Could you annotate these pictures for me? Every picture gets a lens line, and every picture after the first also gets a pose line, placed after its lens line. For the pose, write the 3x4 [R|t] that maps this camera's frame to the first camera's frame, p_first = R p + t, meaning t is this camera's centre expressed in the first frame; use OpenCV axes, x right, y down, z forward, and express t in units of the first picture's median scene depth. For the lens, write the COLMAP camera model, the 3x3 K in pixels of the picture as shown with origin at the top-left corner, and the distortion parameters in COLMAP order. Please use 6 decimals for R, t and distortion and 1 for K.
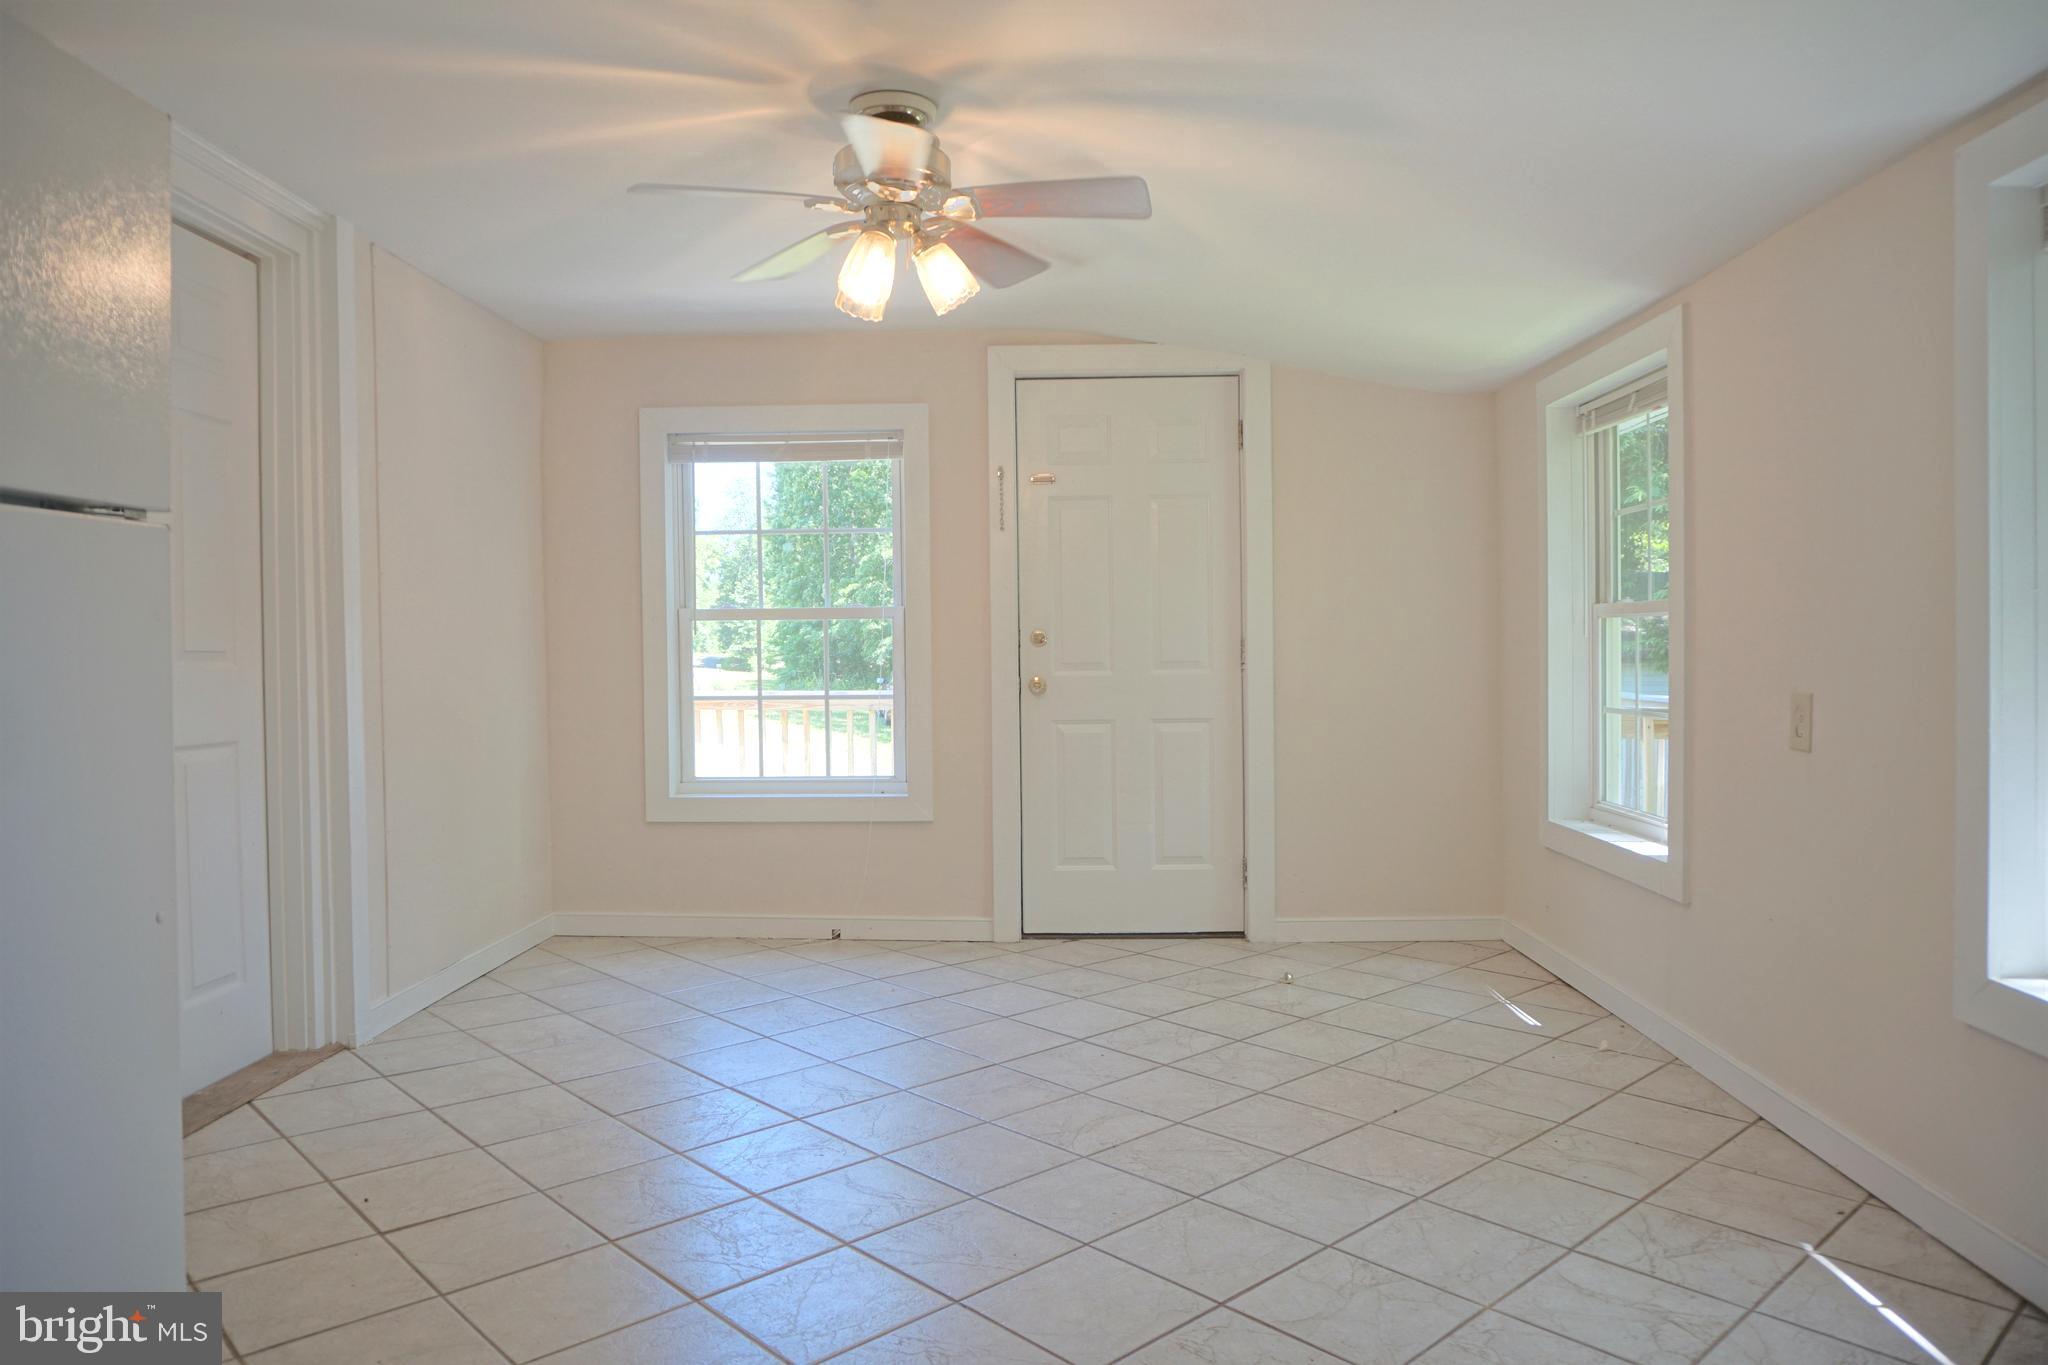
lens RADIAL K [[1371.2, 0, 1029.5], [0, 1371.2, 676.1], [0, 0, 1]] dist [-0.058423, 0.037614]
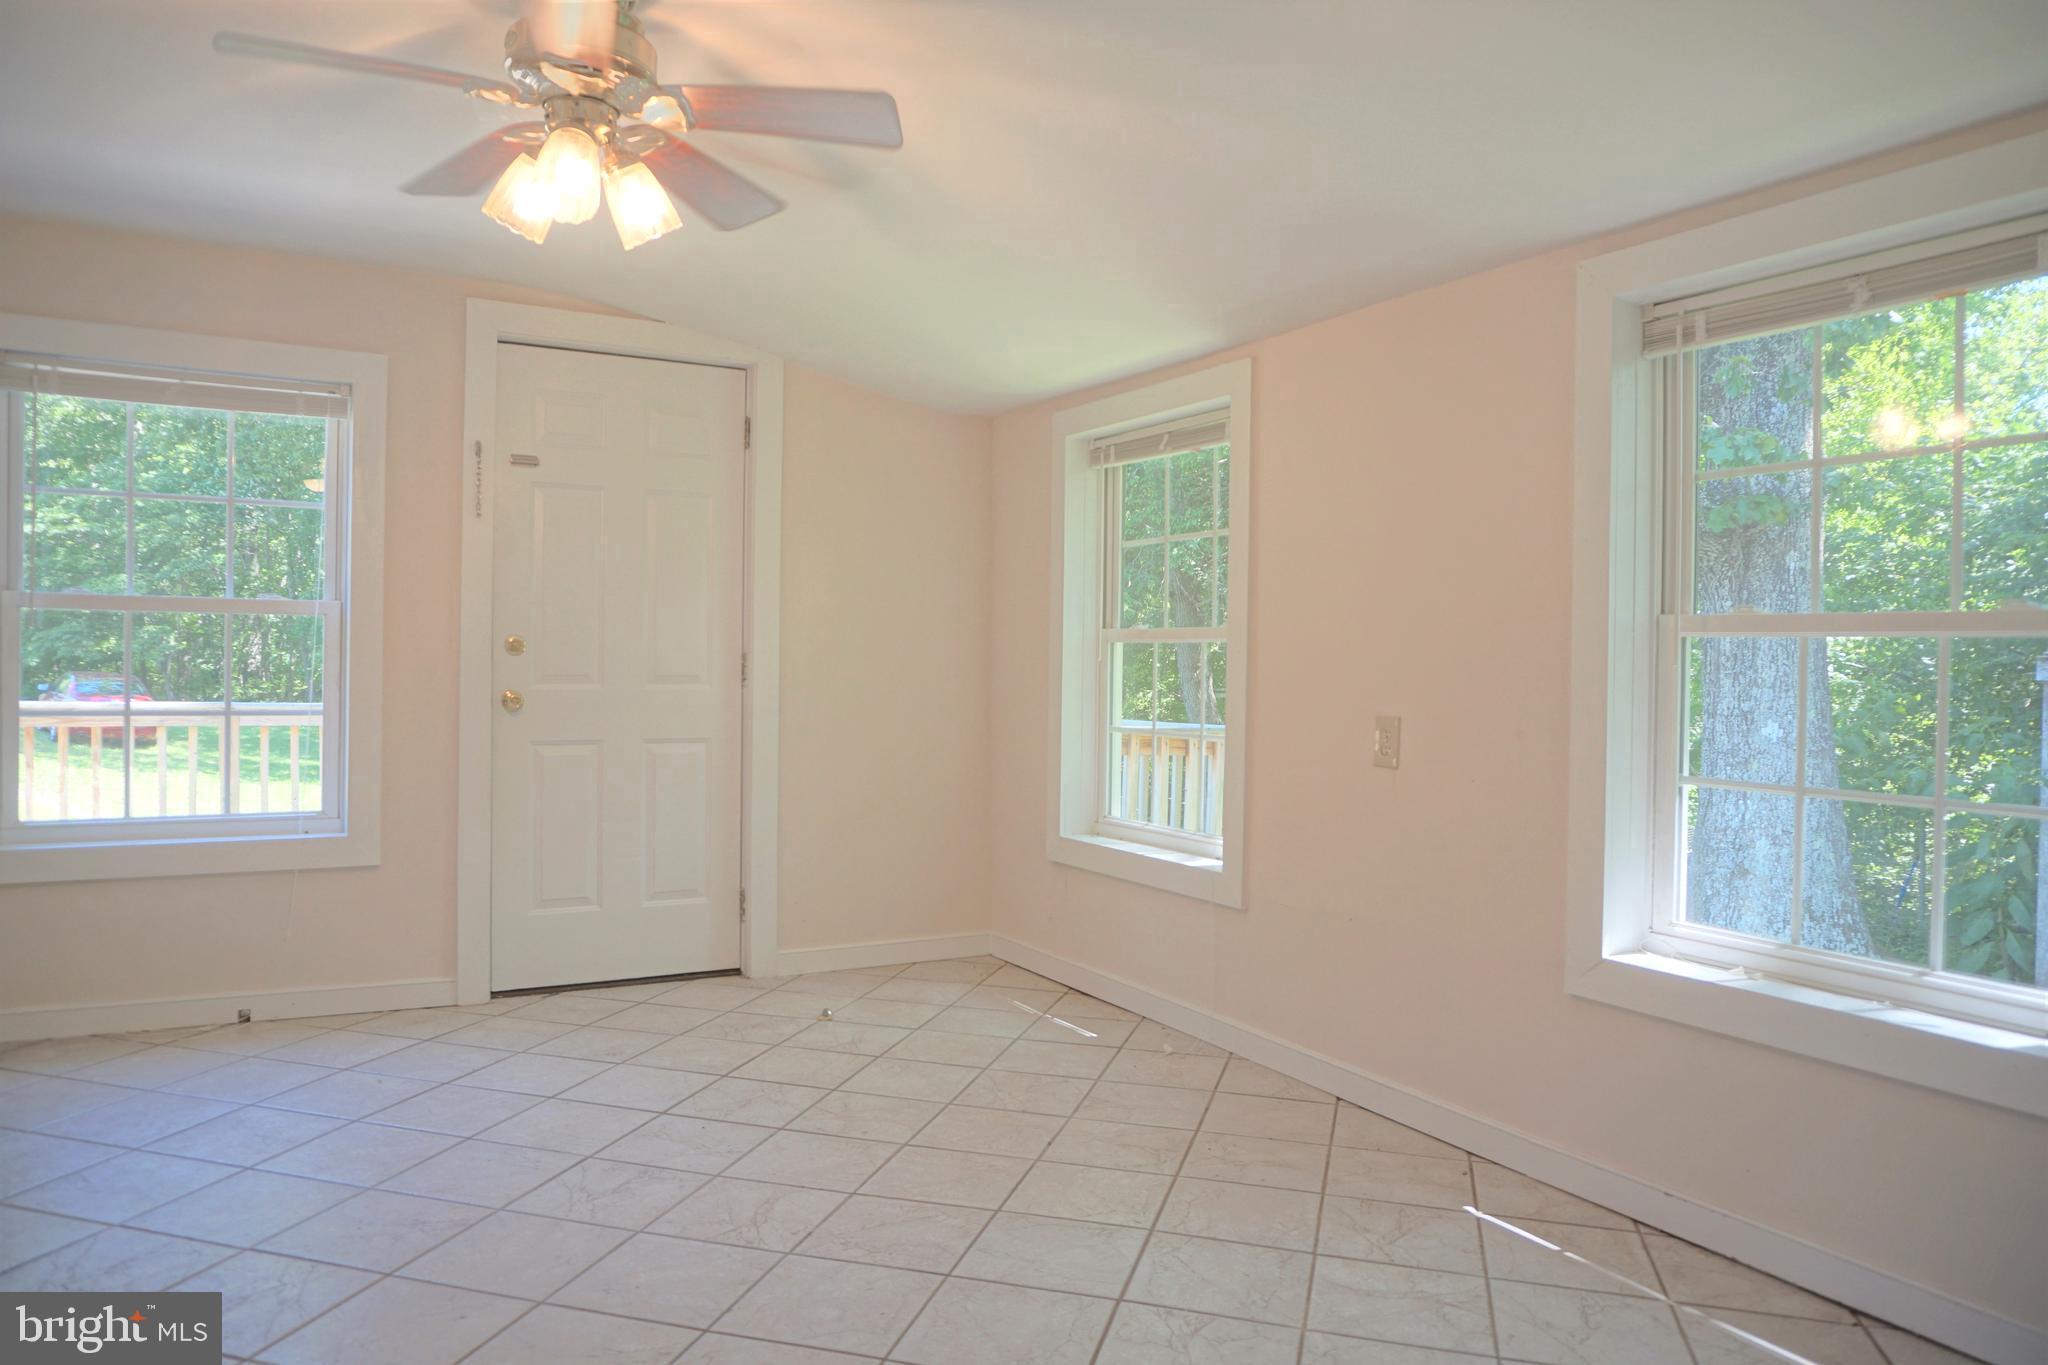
lens RADIAL K [[1371.2, 0, 1029.5], [0, 1371.2, 676.1], [0, 0, 1]] dist [-0.058423, 0.037614]
pose [[0.853428, 0.017798, 0.520907, -0.203280], [-0.012772, 0.999831, -0.013238, -0.001612], [-0.521055, 0.004645, 0.853511, 0.134062]]
